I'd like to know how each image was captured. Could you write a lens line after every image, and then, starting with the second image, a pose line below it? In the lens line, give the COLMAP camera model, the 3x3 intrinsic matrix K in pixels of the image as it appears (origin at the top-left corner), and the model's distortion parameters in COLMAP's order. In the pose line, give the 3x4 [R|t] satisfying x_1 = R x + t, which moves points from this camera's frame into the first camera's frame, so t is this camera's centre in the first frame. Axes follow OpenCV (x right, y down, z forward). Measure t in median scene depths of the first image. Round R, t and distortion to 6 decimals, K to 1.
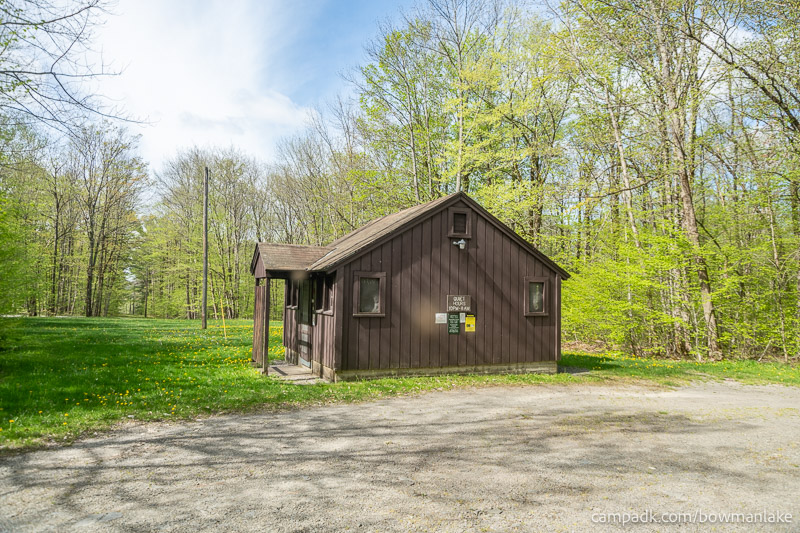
lens RADIAL K [[544.5, 0, 402.2], [0, 544.5, 268.4], [0, 0, 1]] dist [0.022663, 0.007082]
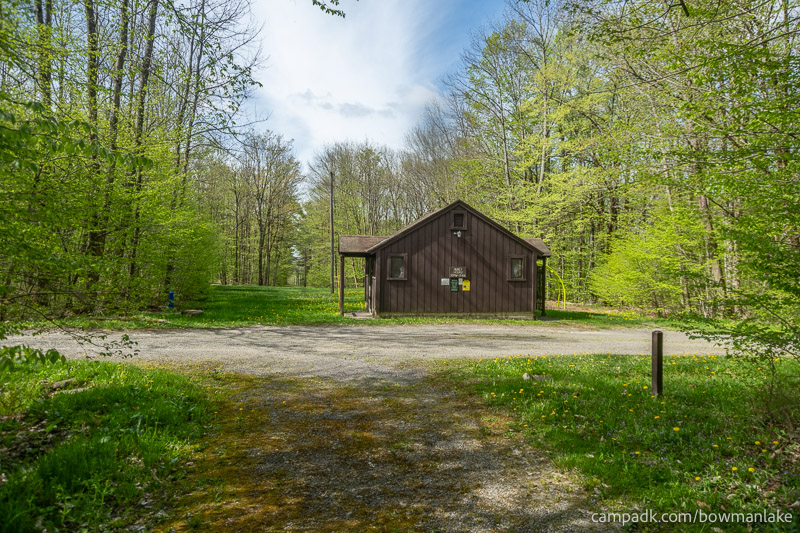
lens RADIAL K [[544.5, 0, 399.0], [0, 544.5, 266.2], [0, 0, 1]] dist [0.022663, 0.007082]
pose [[0.961021, -0.005692, -0.276418, 0.357571], [0.018030, 0.998950, 0.042116, -0.019953], [0.275888, -0.045458, 0.960114, -0.513998]]
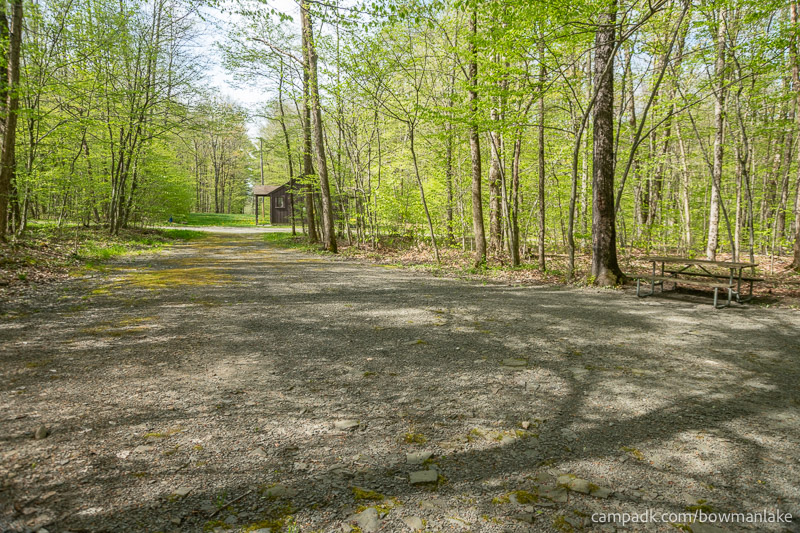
lens RADIAL K [[544.5, 0, 399.0], [0, 544.5, 266.5], [0, 0, 1]] dist [0.022663, 0.007082]
pose [[0.978066, 0.021256, -0.207206, 1.286505], [0.014943, 0.985056, 0.171582, -0.117479], [0.207757, -0.170915, 0.963133, -2.085672]]
